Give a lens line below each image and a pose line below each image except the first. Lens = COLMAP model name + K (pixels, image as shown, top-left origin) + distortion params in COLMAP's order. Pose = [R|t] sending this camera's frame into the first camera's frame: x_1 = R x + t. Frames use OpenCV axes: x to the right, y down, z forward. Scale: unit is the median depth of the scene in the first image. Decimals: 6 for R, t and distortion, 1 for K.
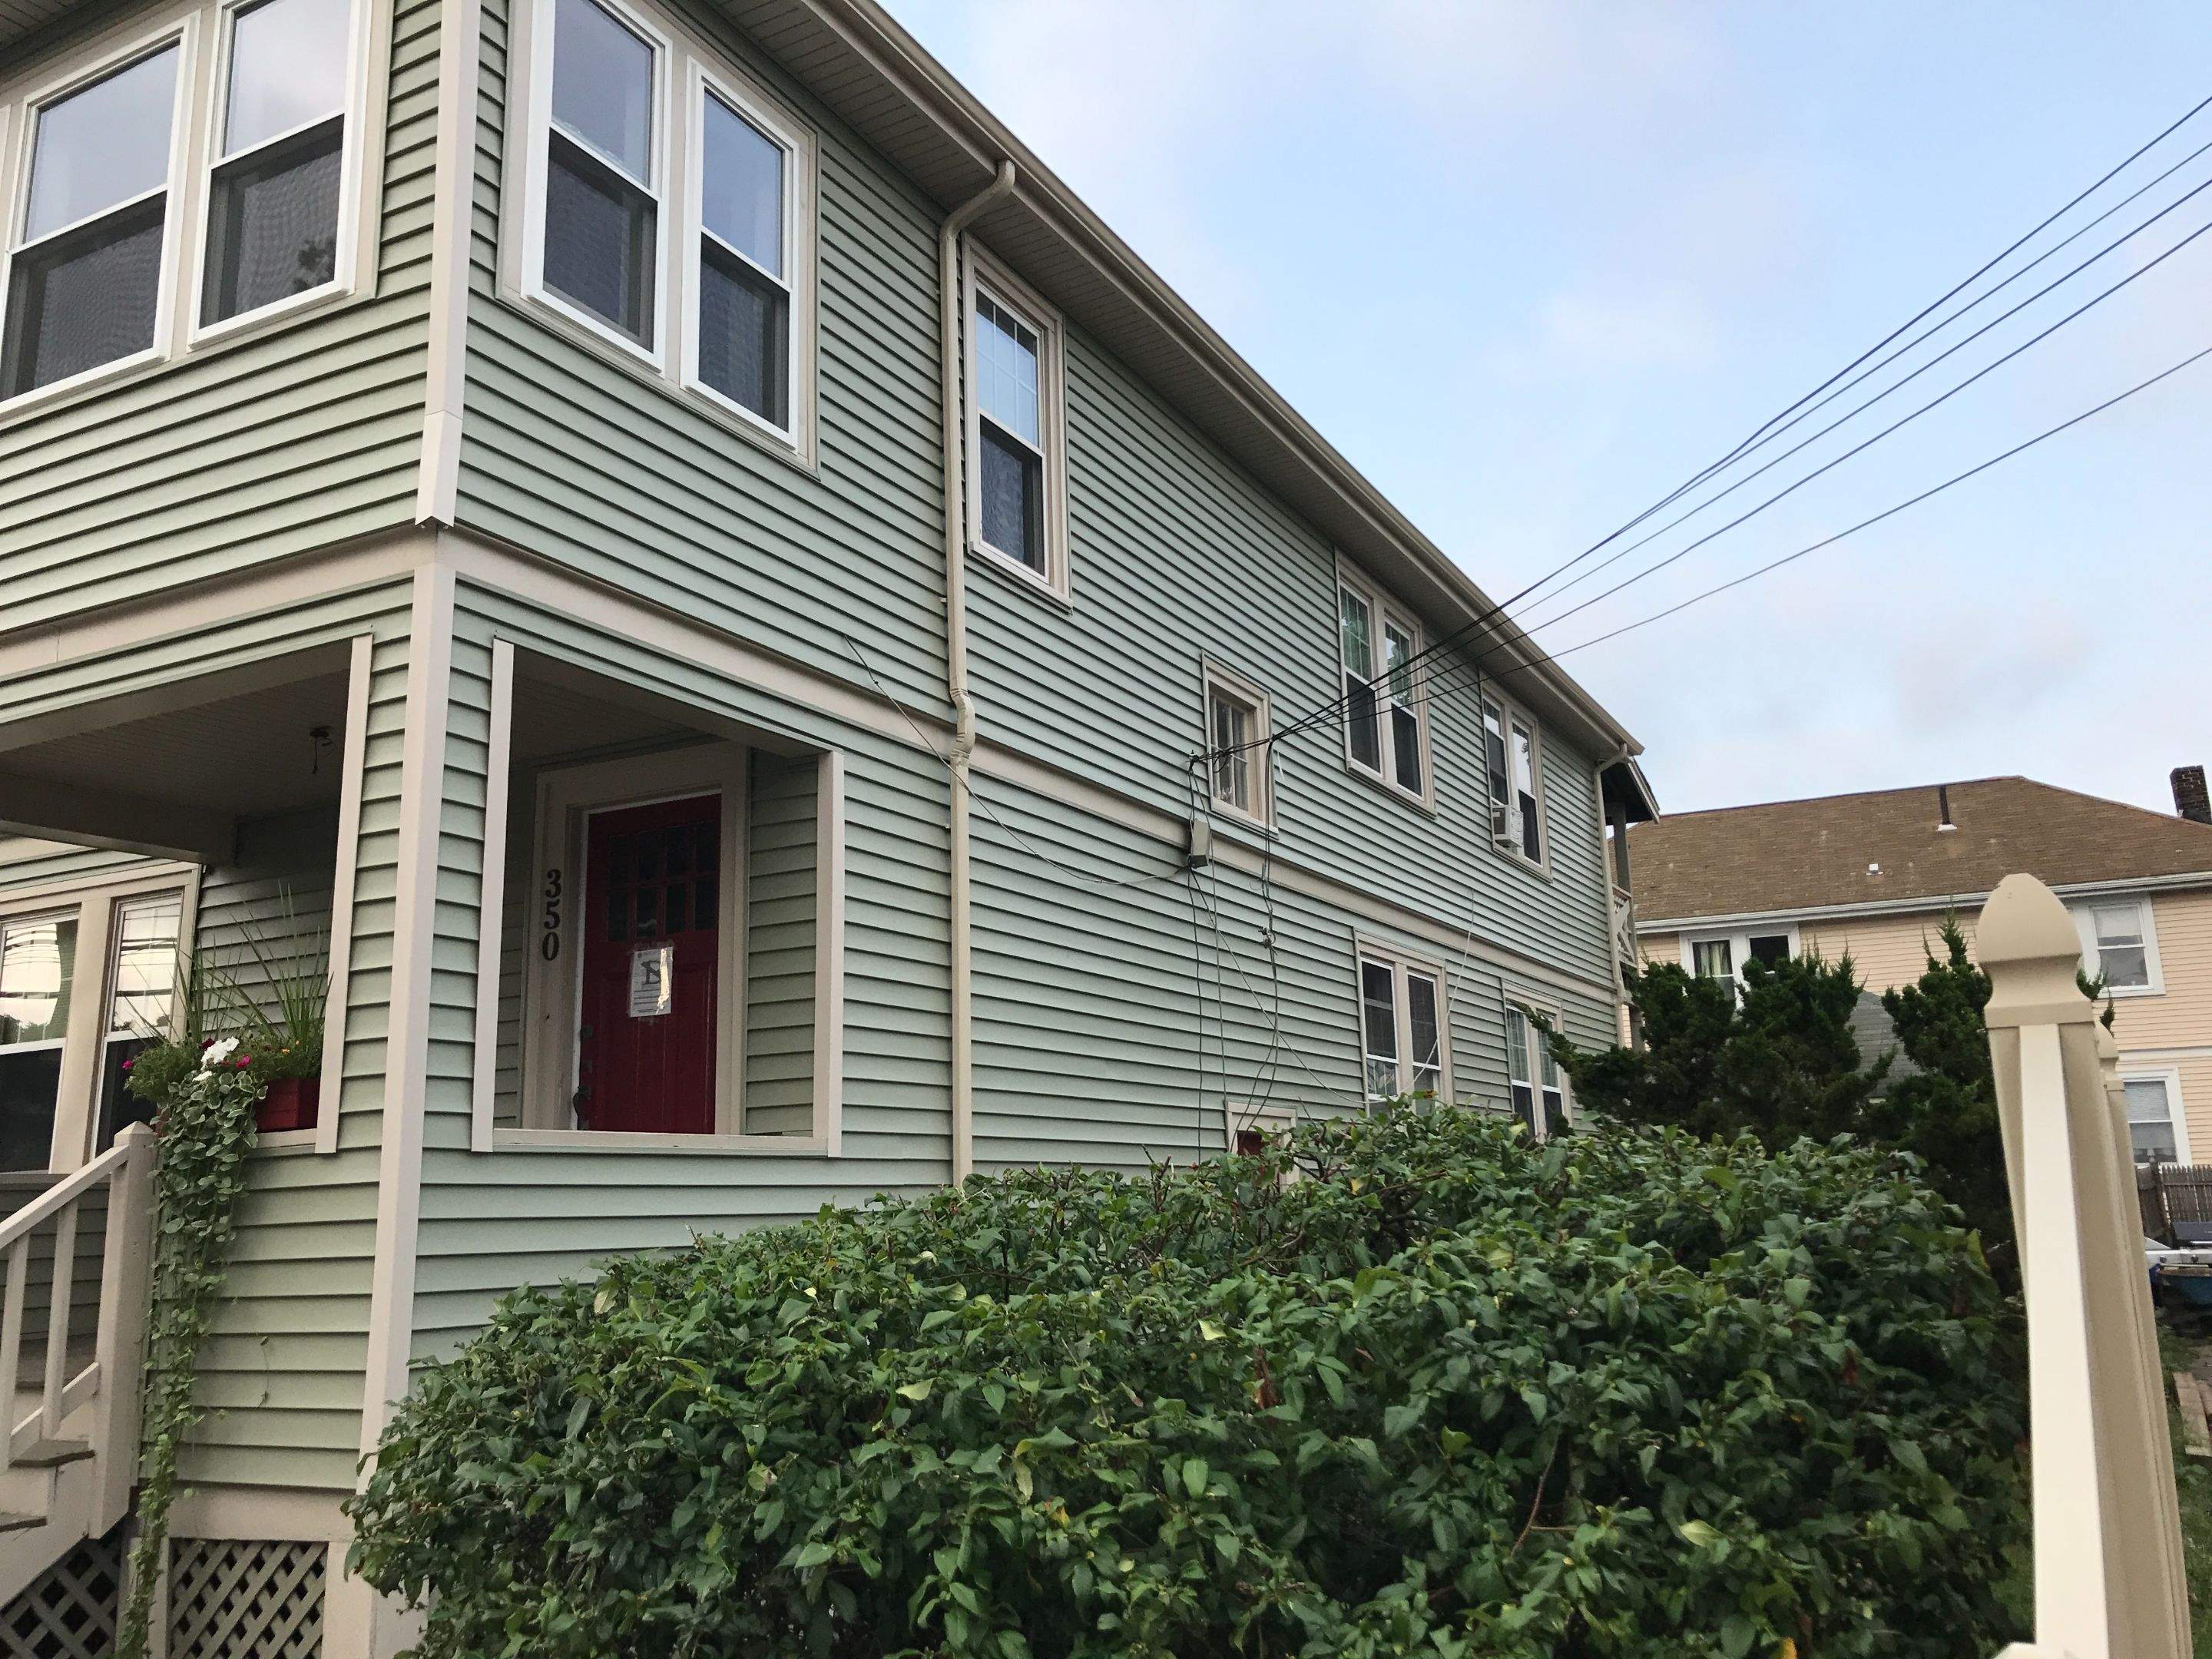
lens RADIAL K [[1837.8, 0, 1099.1], [0, 1837.8, 825.7], [0, 0, 1]] dist [-0.001776, 0.011903]
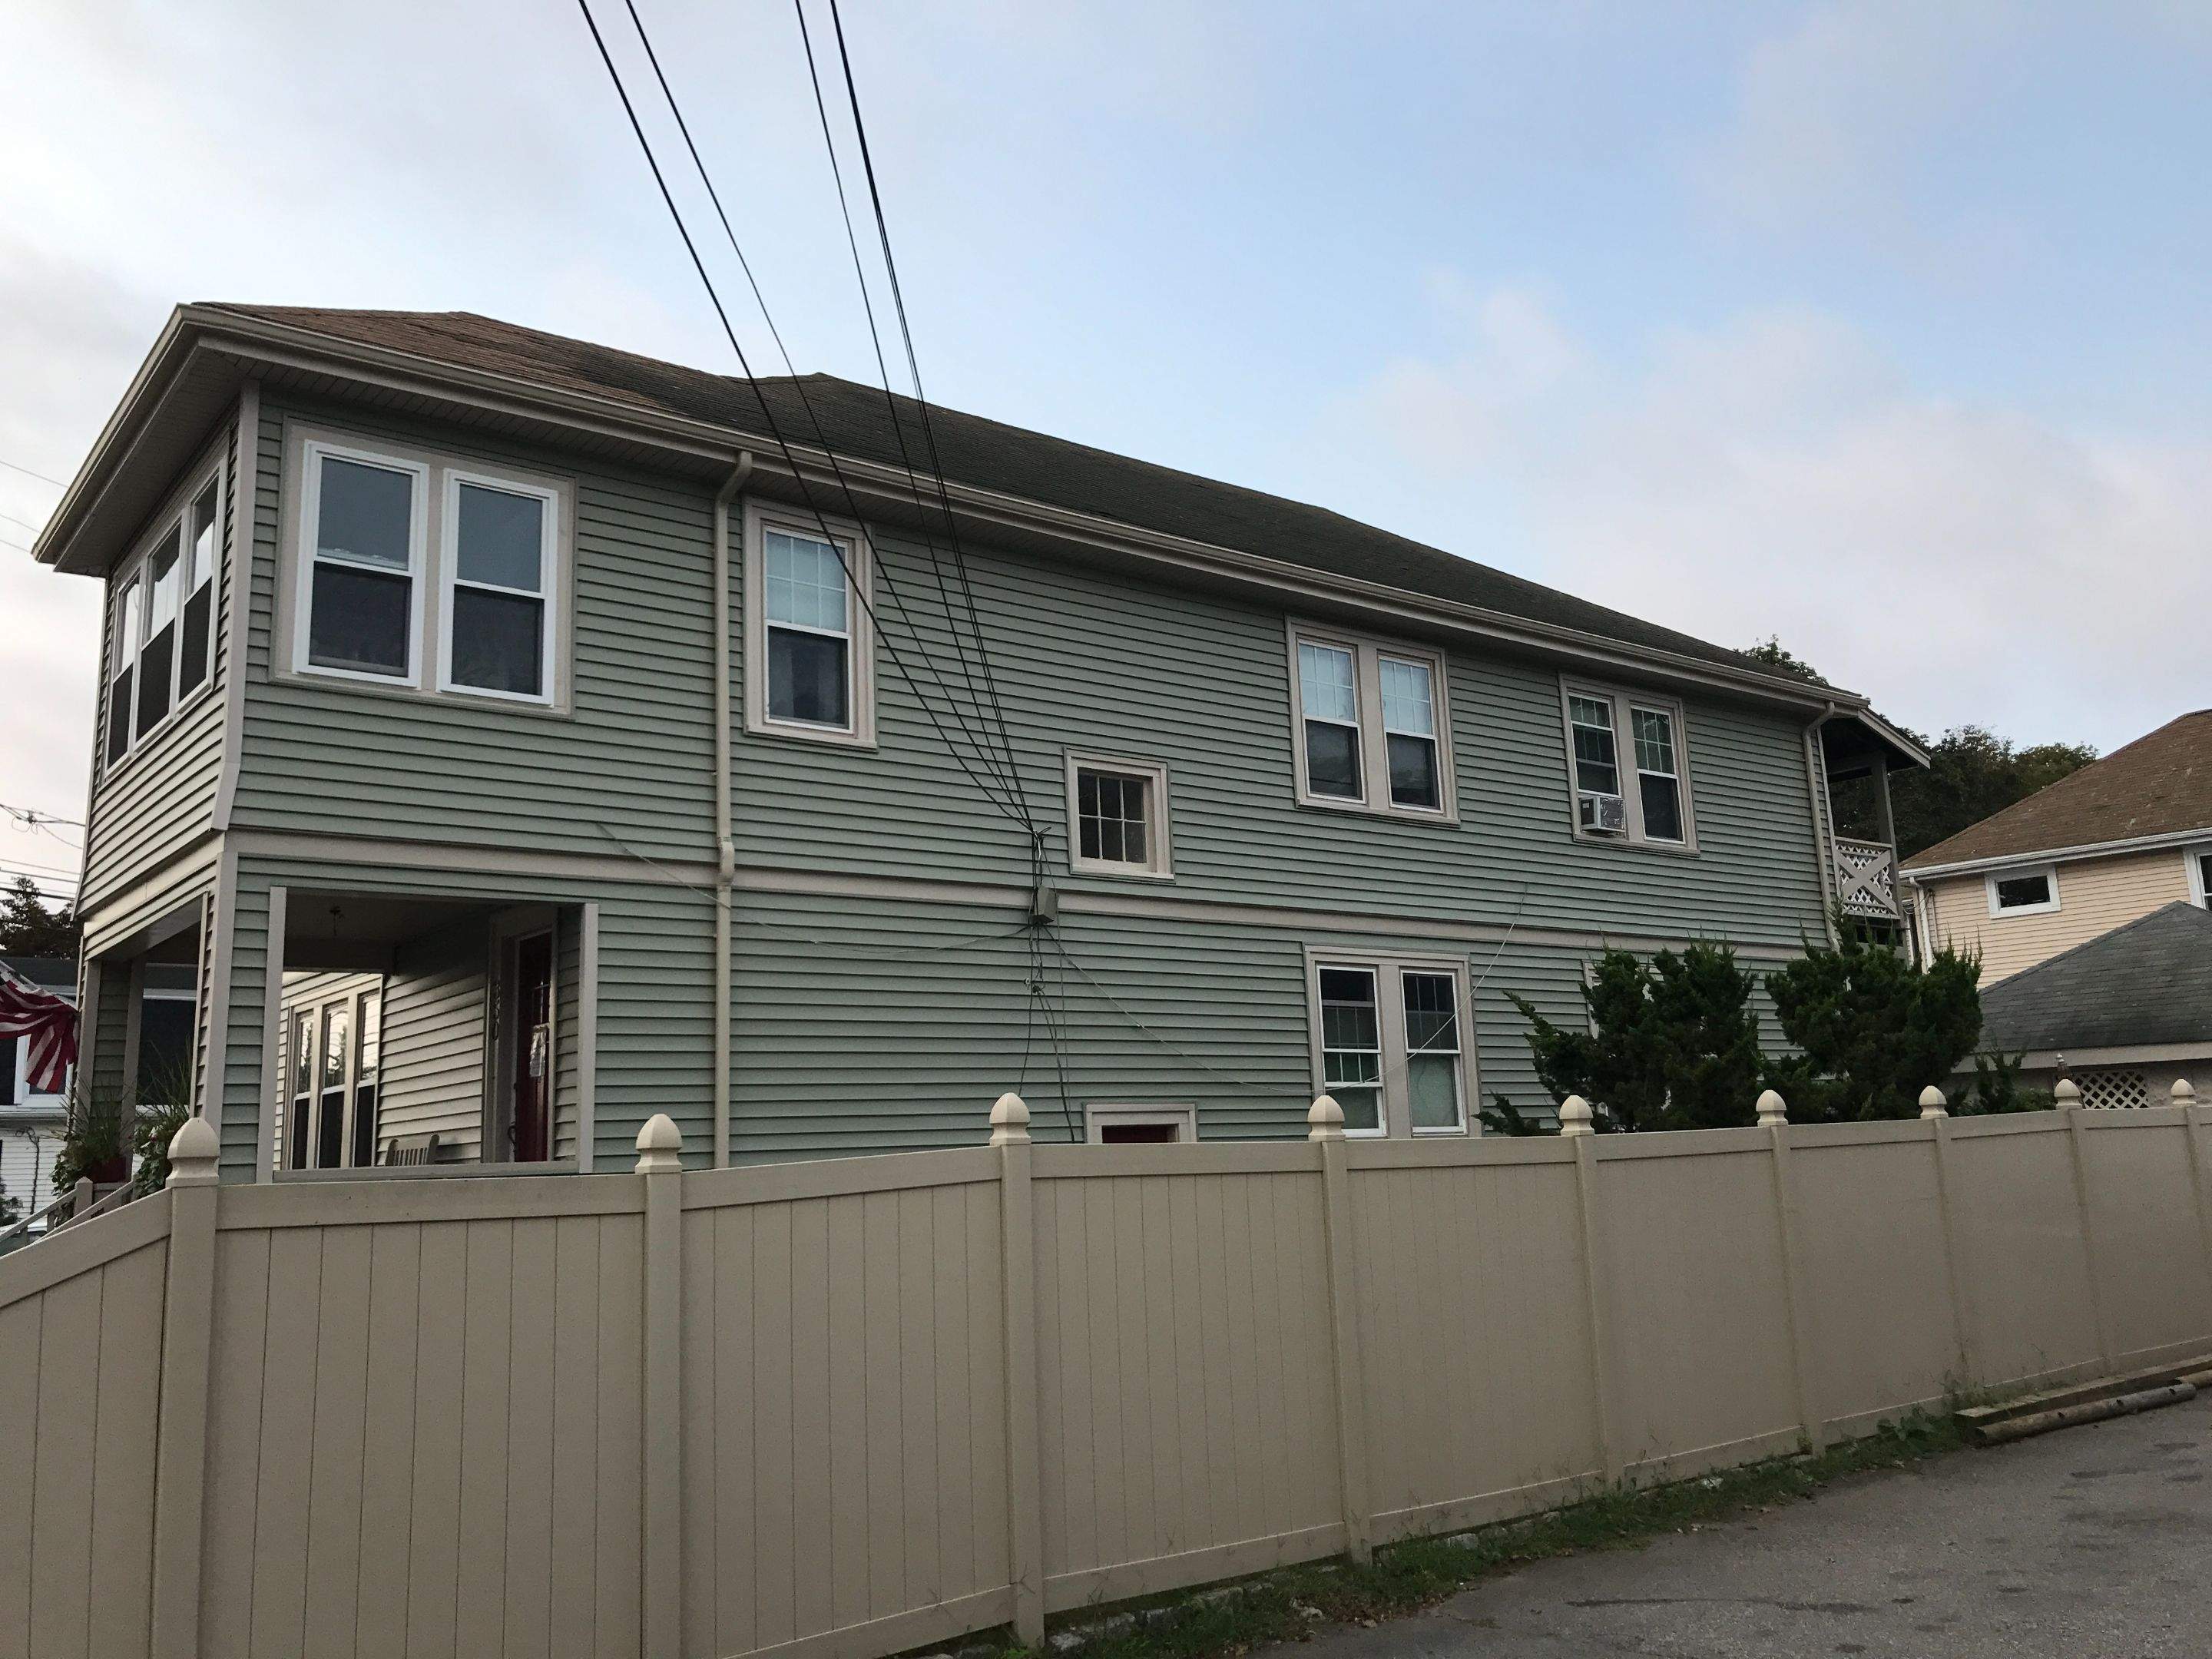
lens RADIAL K [[1837.8, 0, 1116.2], [0, 1837.8, 832.5], [0, 0, 1]] dist [-0.001776, 0.011903]
pose [[0.919308, -0.078768, -0.385575, 0.790895], [0.094484, 0.995284, 0.021951, -0.084480], [0.382028, -0.056610, 0.922415, -0.211851]]
